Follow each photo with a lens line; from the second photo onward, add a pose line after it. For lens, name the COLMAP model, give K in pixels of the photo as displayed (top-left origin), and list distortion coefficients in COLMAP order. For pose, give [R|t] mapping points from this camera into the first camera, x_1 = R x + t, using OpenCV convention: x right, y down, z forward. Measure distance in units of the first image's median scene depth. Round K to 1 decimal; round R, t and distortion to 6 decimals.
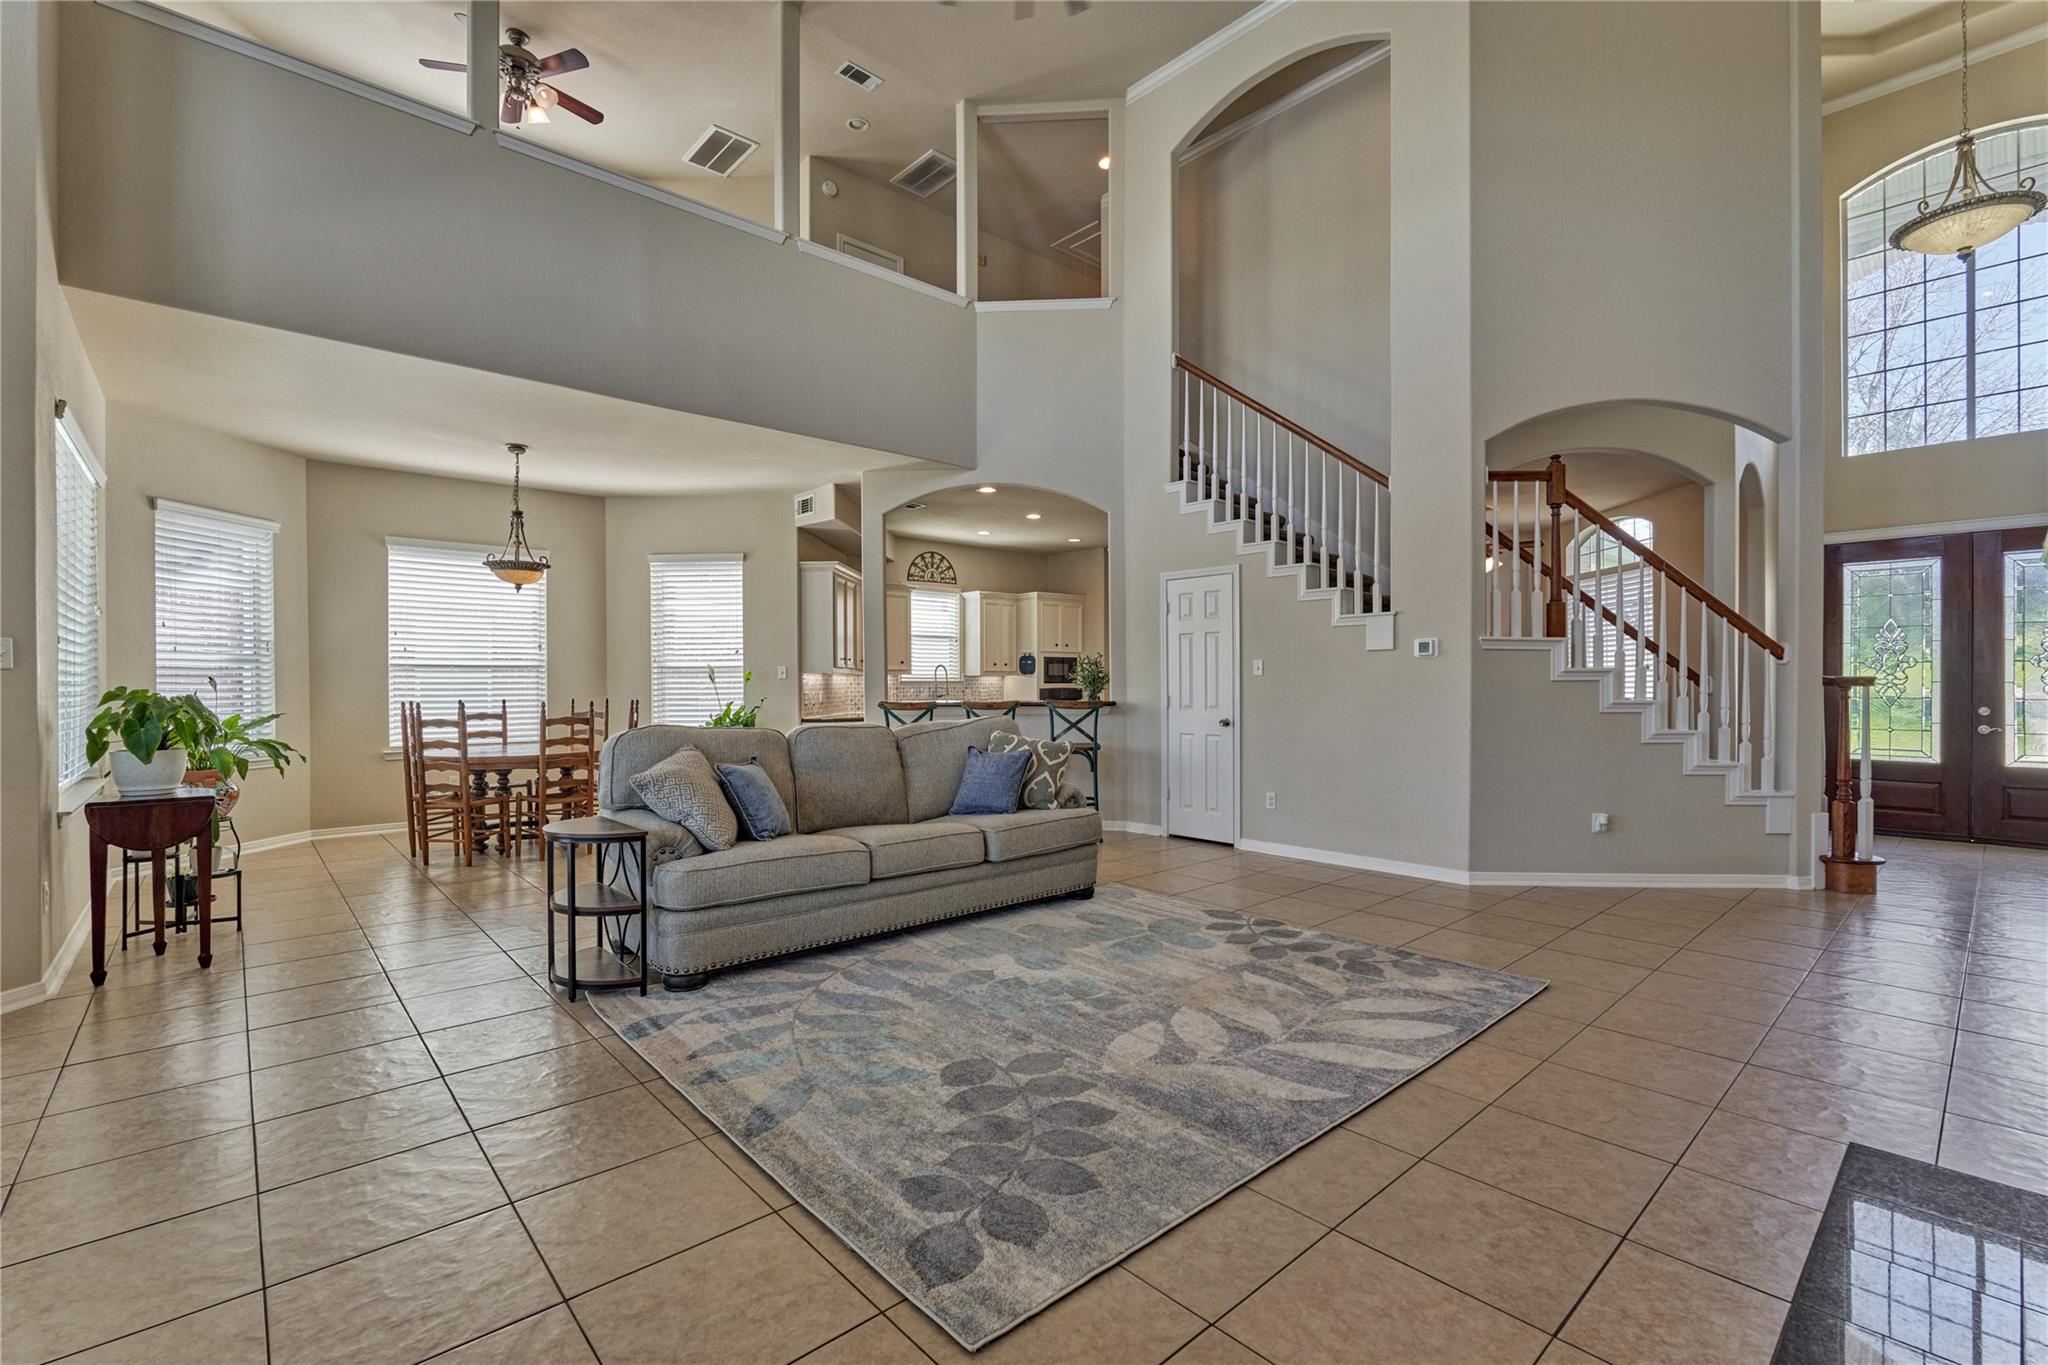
lens RADIAL K [[891.6, 0, 1021.9], [0, 891.6, 687.3], [0, 0, 1]] dist [-0.004869, -0.000476]
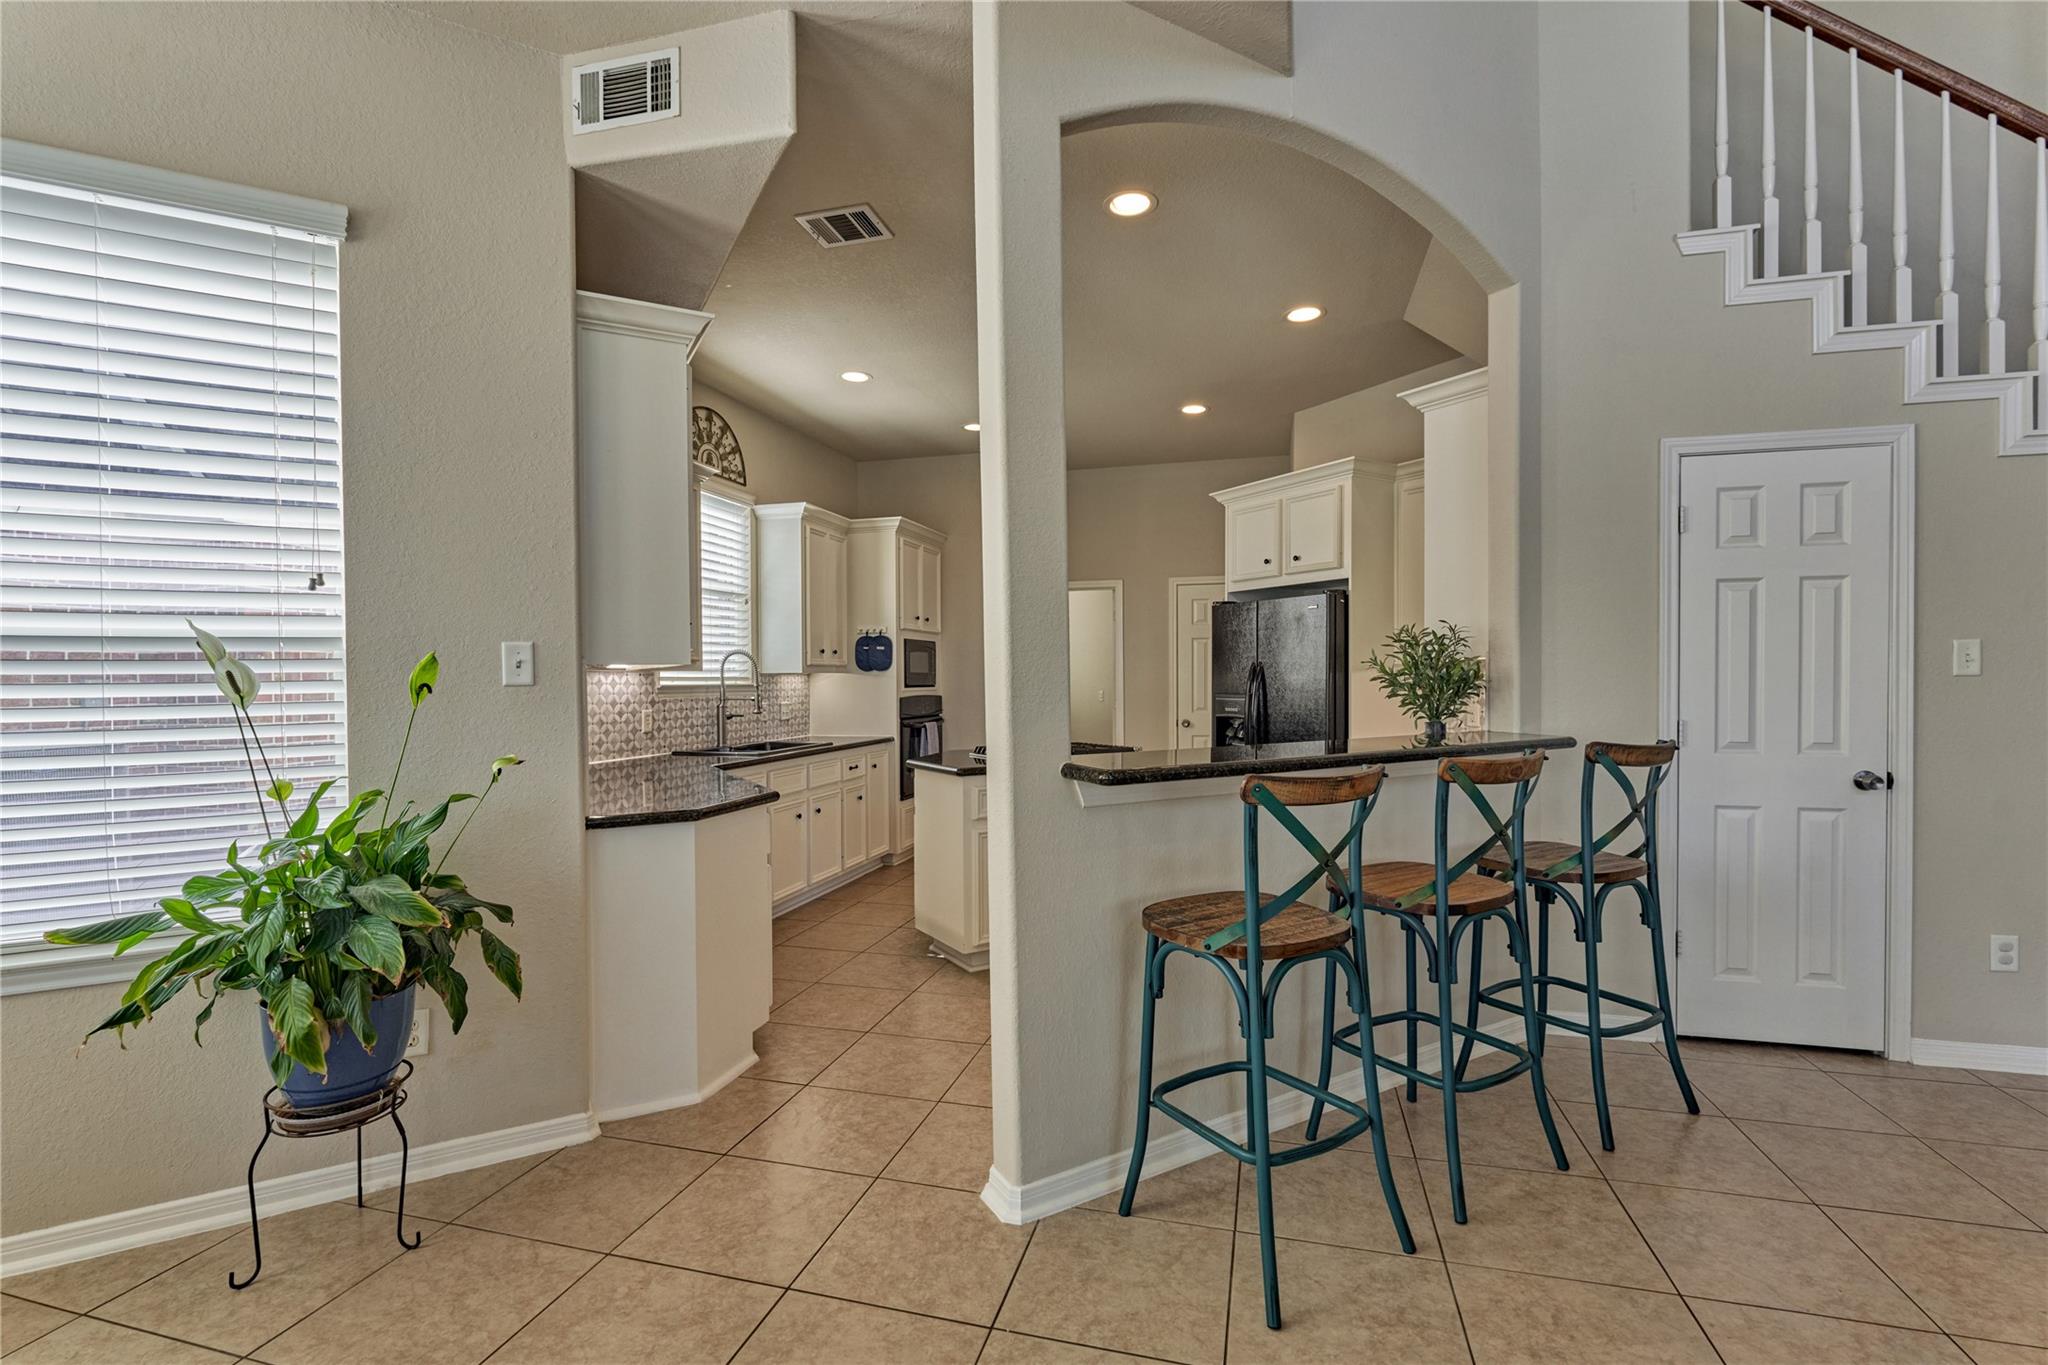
lens RADIAL K [[915.7, 0, 1023.4], [0, 915.7, 686.9], [0, 0, 1]] dist [-0.003930, -0.000125]
pose [[0.841486, -0.007537, 0.540226, -0.474852], [0.006219, 0.999972, 0.004264, -0.015204], [-0.540243, -0.000228, 0.841509, 1.085480]]
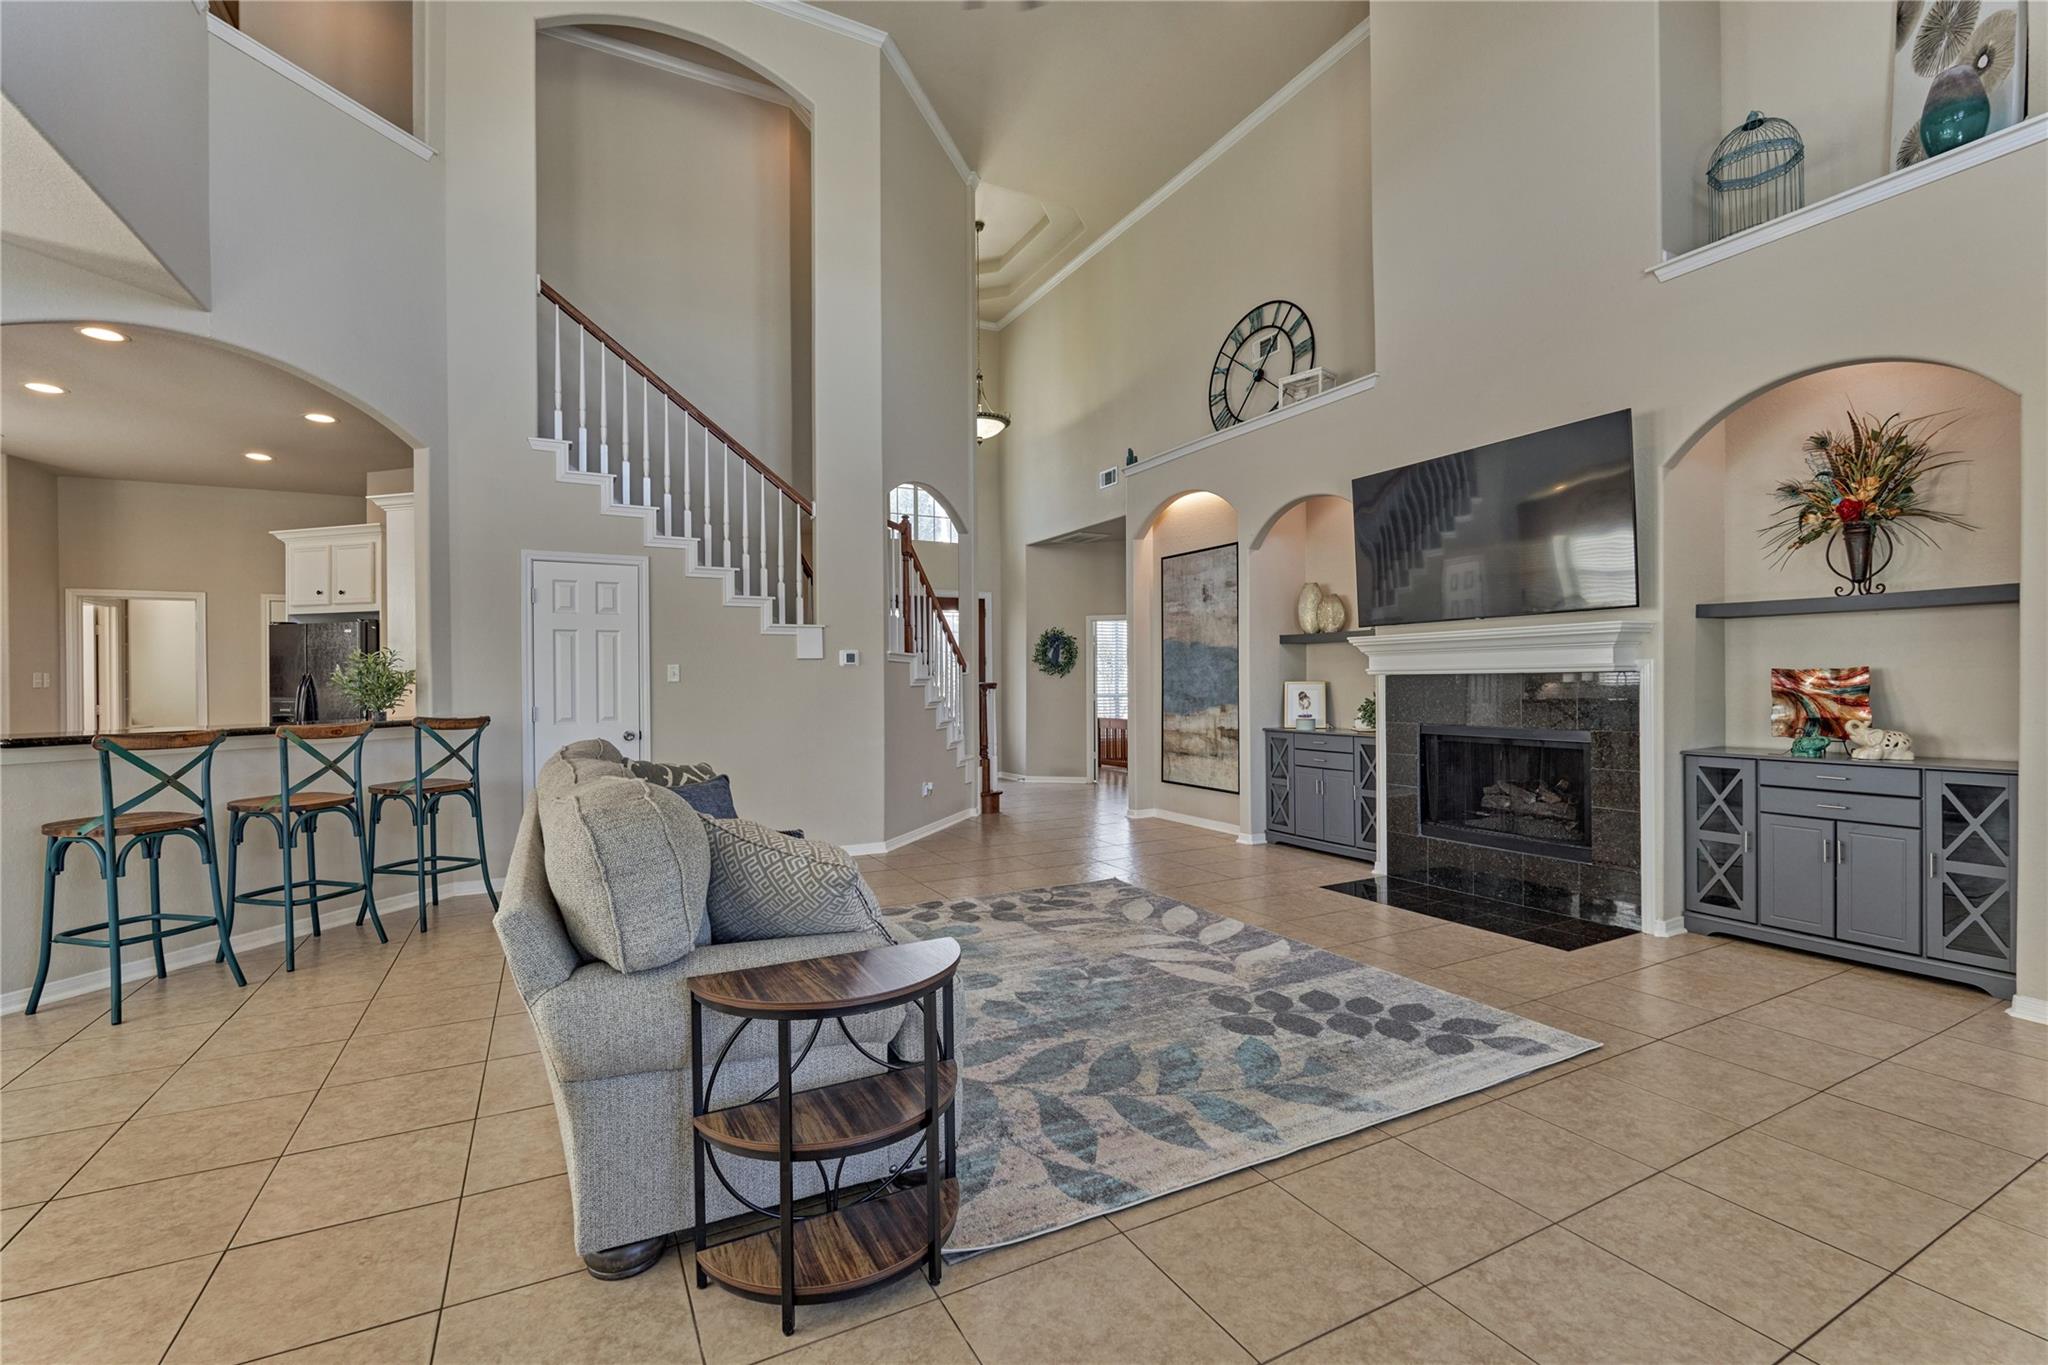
lens RADIAL K [[891.6, 0, 1021.9], [0, 891.6, 687.3], [0, 0, 1]] dist [-0.004869, -0.000476]
pose [[0.241620, -0.005131, 0.970357, -0.671426], [0.010991, 0.999936, 0.002551, -0.007582], [-0.970309, 0.010049, 0.241661, 0.536472]]
